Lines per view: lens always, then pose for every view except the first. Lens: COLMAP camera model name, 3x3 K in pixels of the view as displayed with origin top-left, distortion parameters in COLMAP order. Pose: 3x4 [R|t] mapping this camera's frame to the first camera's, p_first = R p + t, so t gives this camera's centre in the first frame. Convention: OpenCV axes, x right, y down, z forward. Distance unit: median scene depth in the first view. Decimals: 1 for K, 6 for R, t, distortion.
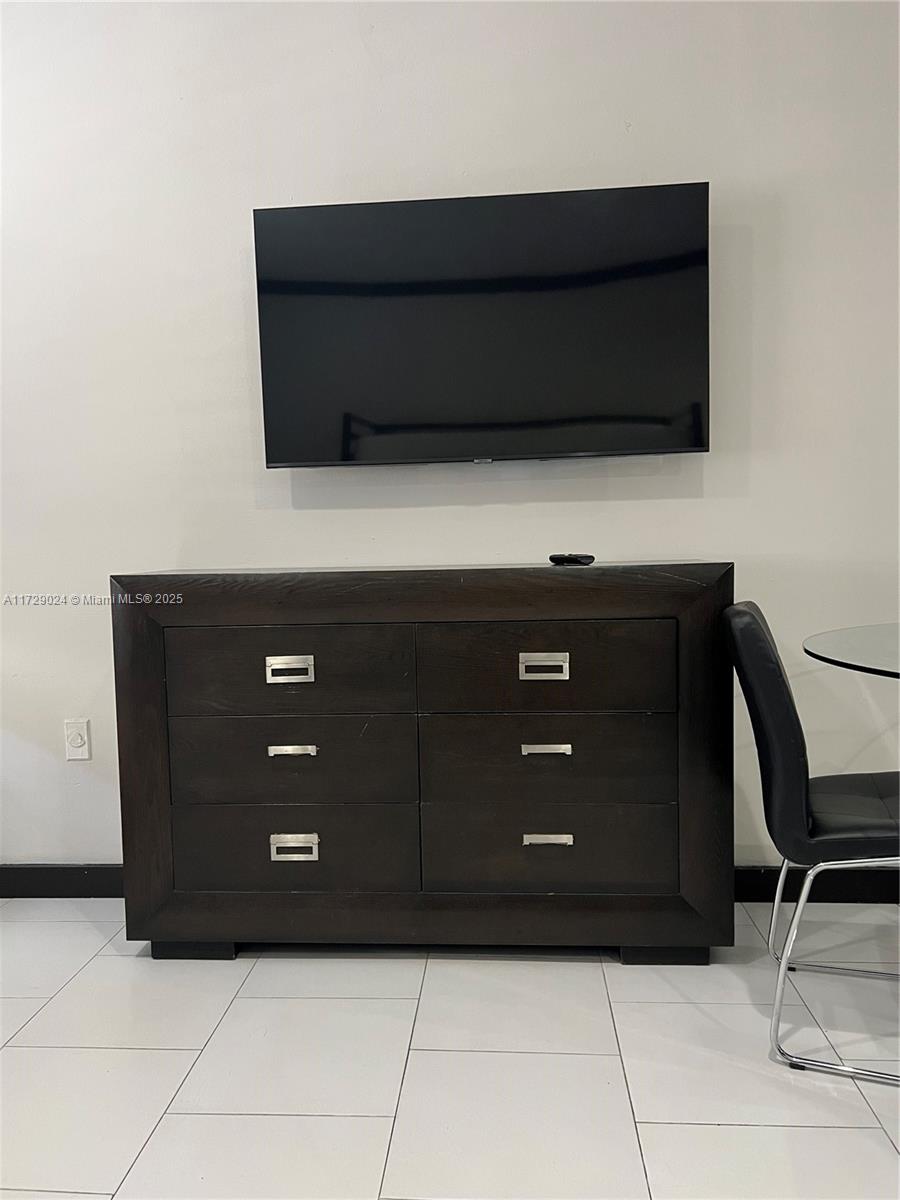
lens RADIAL K [[907.9, 0, 448.2], [0, 907.9, 599.8], [0, 0, 1]] dist [0.005026, -0.005221]
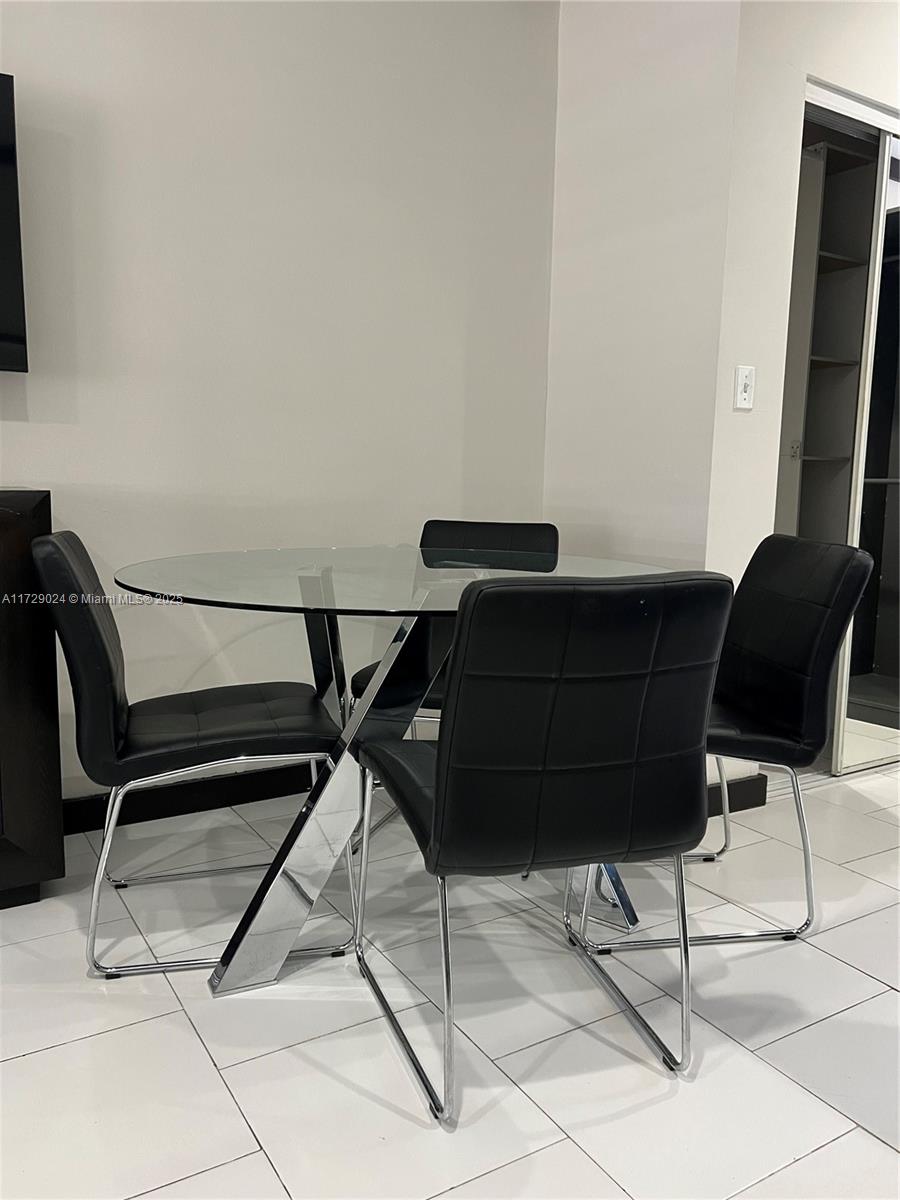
lens RADIAL K [[907.9, 0, 449.6], [0, 907.9, 601.1], [0, 0, 1]] dist [0.005026, -0.005221]
pose [[0.809499, -0.041165, 0.585676, 0.095077], [-0.002436, 0.997295, 0.073462, 0.004451], [-0.587116, -0.060894, 0.807209, -0.042687]]
